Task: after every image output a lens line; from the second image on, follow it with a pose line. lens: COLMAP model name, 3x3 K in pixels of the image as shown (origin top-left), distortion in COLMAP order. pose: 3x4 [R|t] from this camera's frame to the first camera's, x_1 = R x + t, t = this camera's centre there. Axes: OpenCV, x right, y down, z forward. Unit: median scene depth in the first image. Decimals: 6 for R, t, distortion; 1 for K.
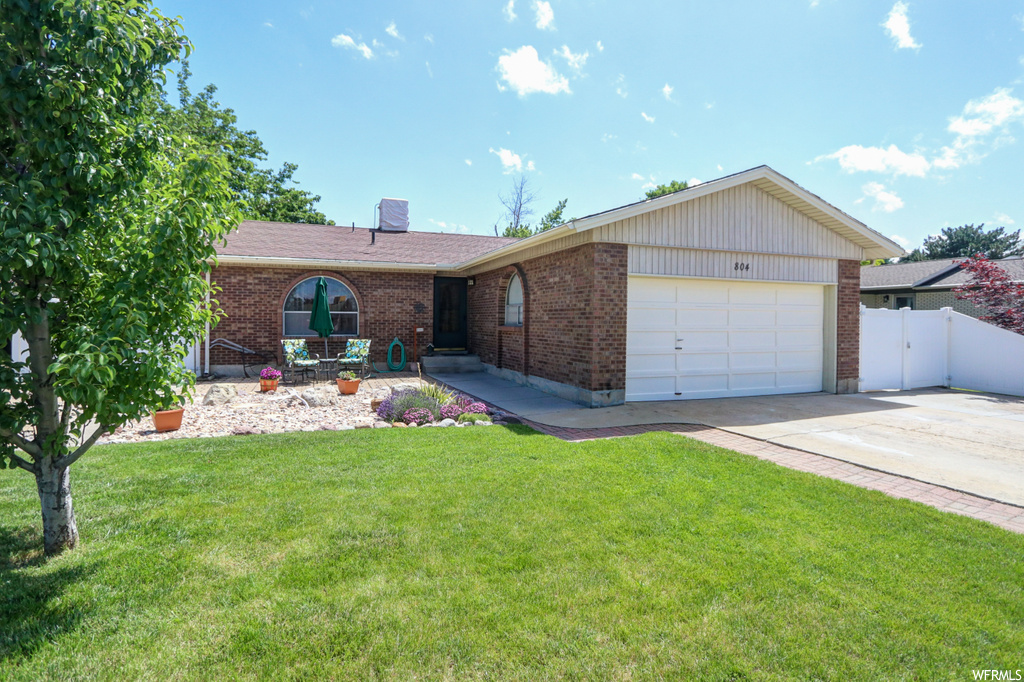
lens RADIAL K [[507.8, 0, 466.9], [0, 507.8, 308.8], [0, 0, 1]] dist [-0.004372, -0.000918]
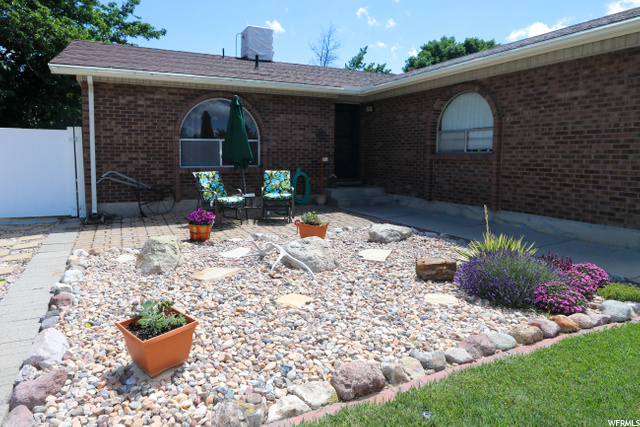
lens RADIAL K [[434.6, 0, 319.4], [0, 434.6, 168.8], [0, 0, 1]] dist [-0.002584, -0.001803]
pose [[0.995105, -0.008961, 0.098414, -0.204284], [0.002952, 0.998131, 0.061038, 0.011693], [-0.098777, -0.060448, 0.993272, 0.248585]]
